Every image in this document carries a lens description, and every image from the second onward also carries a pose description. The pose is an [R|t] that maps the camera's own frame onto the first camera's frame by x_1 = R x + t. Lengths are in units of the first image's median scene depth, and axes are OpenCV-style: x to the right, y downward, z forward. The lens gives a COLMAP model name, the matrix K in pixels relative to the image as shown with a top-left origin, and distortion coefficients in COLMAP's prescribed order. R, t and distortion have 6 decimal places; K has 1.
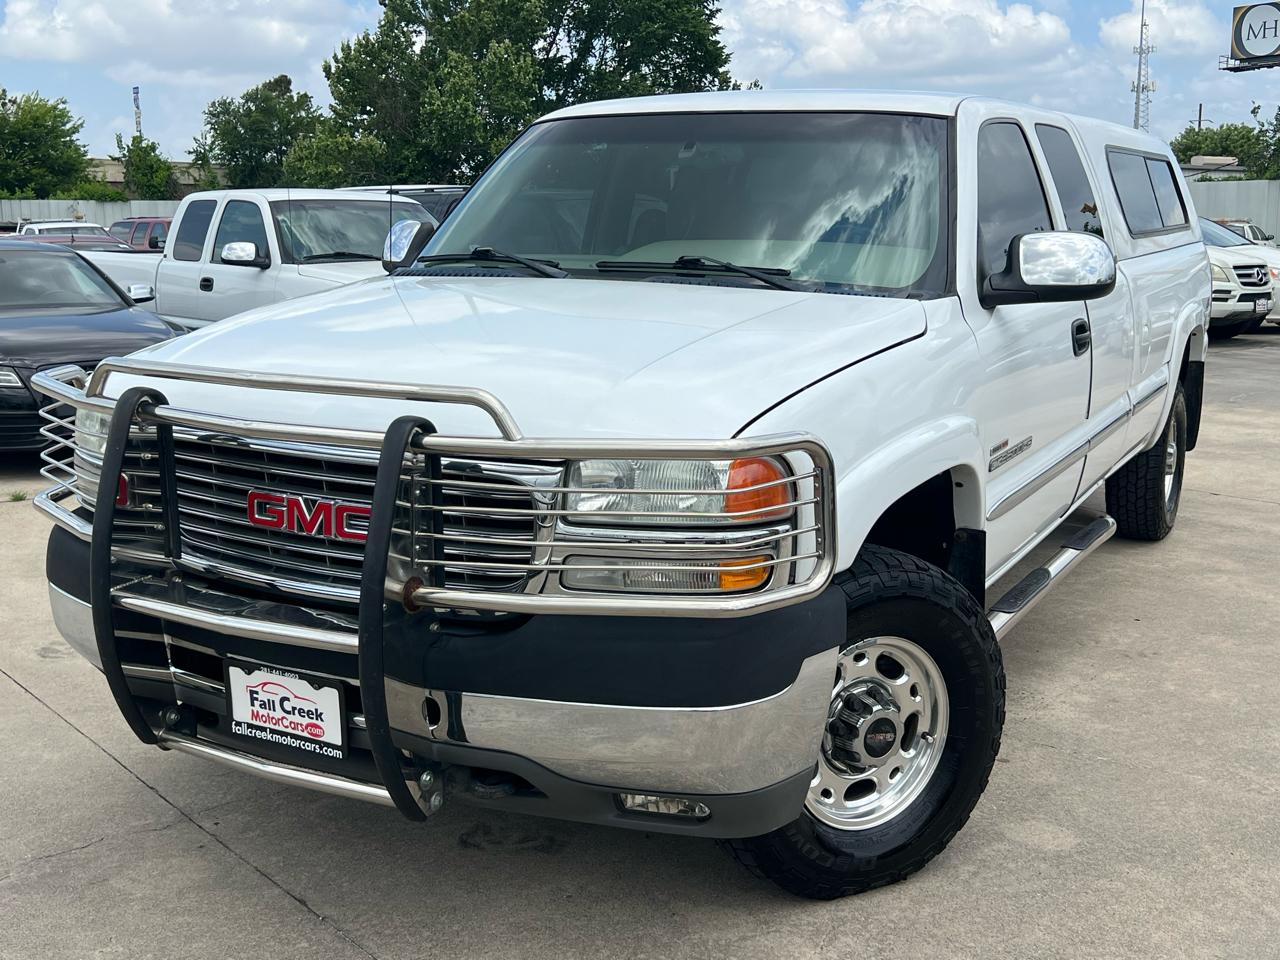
lens RADIAL K [[1418.2, 0, 652.6], [0, 1418.2, 476.2], [0, 0, 1]] dist [0.029275, 0.000000]
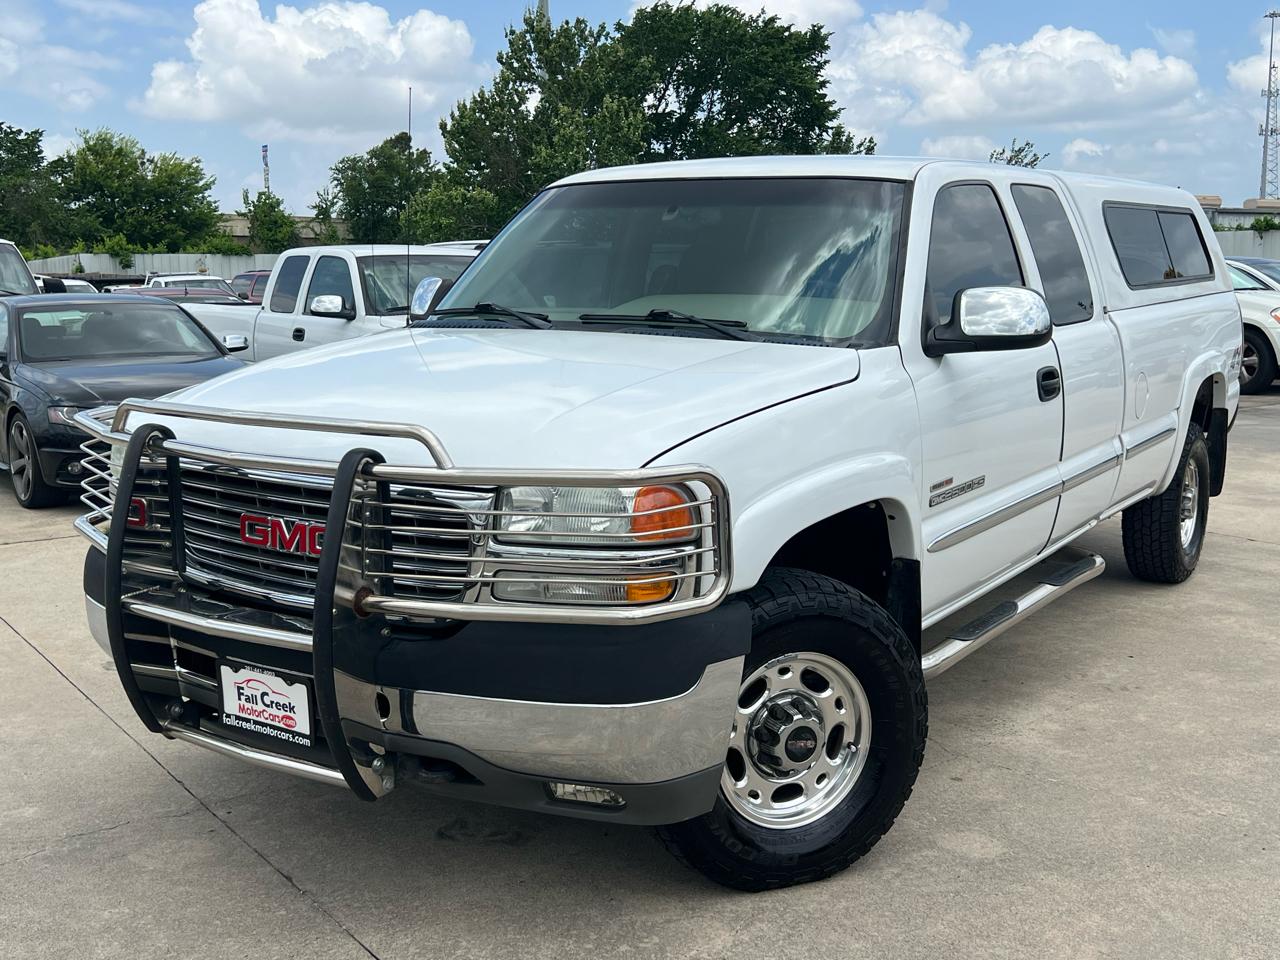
lens RADIAL K [[1418.2, 0, 642.5], [0, 1418.2, 476.1], [0, 0, 1]] dist [0.029275, 0.000000]
pose [[0.996151, 0.007588, -0.087325, 0.127873], [-0.010535, 0.999389, -0.033336, 0.013384], [0.087019, 0.034128, 0.995622, -0.112035]]
